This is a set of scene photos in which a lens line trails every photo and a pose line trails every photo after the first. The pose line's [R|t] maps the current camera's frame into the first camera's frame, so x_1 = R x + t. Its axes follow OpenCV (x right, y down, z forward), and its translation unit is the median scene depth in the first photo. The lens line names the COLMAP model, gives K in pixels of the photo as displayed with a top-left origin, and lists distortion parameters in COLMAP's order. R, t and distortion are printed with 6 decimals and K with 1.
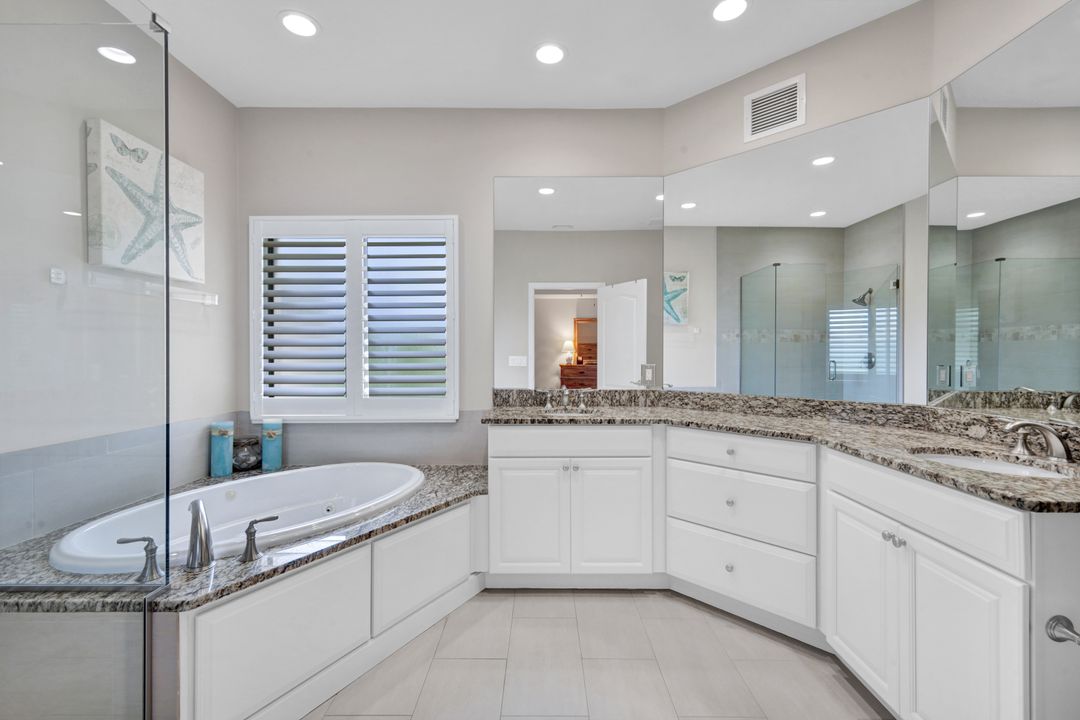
lens RADIAL K [[469.3, 0, 544.5], [0, 469.3, 356.0], [0, 0, 1]] dist [0.003563, -0.000001]
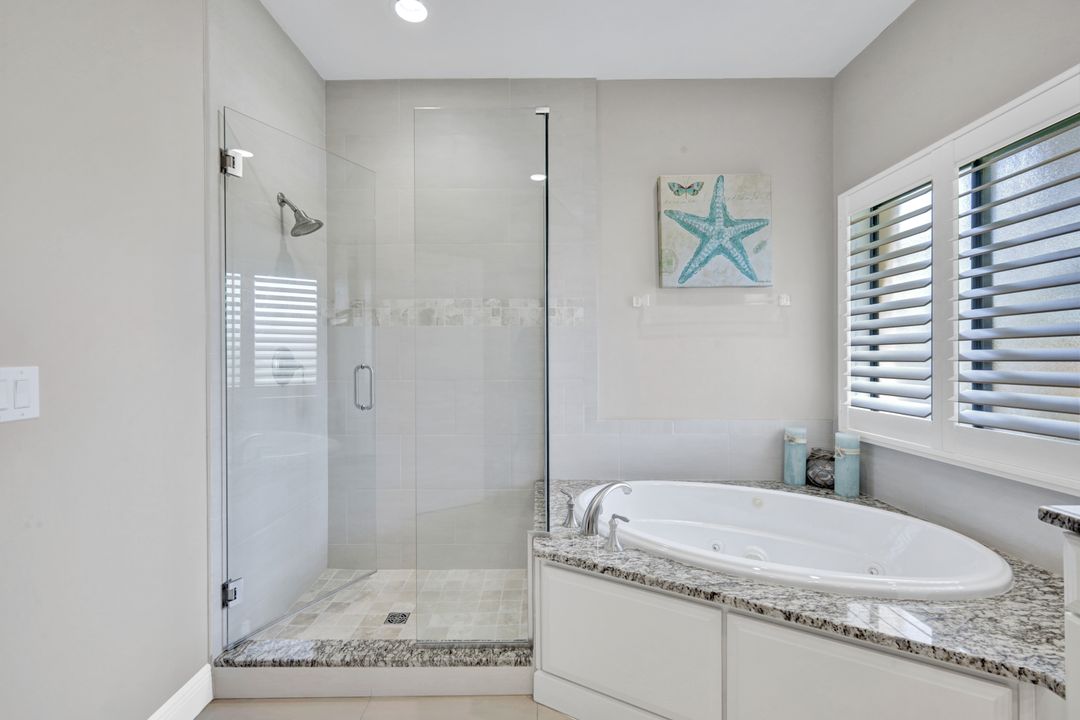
lens RADIAL K [[469.3, 0, 544.5], [0, 469.3, 356.0], [0, 0, 1]] dist [0.003563, -0.000001]
pose [[-0.004506, -0.005614, -0.999974, 0.318902], [0.003213, 0.999979, -0.005629, 0.000384], [0.999985, -0.003238, -0.004488, 0.618715]]
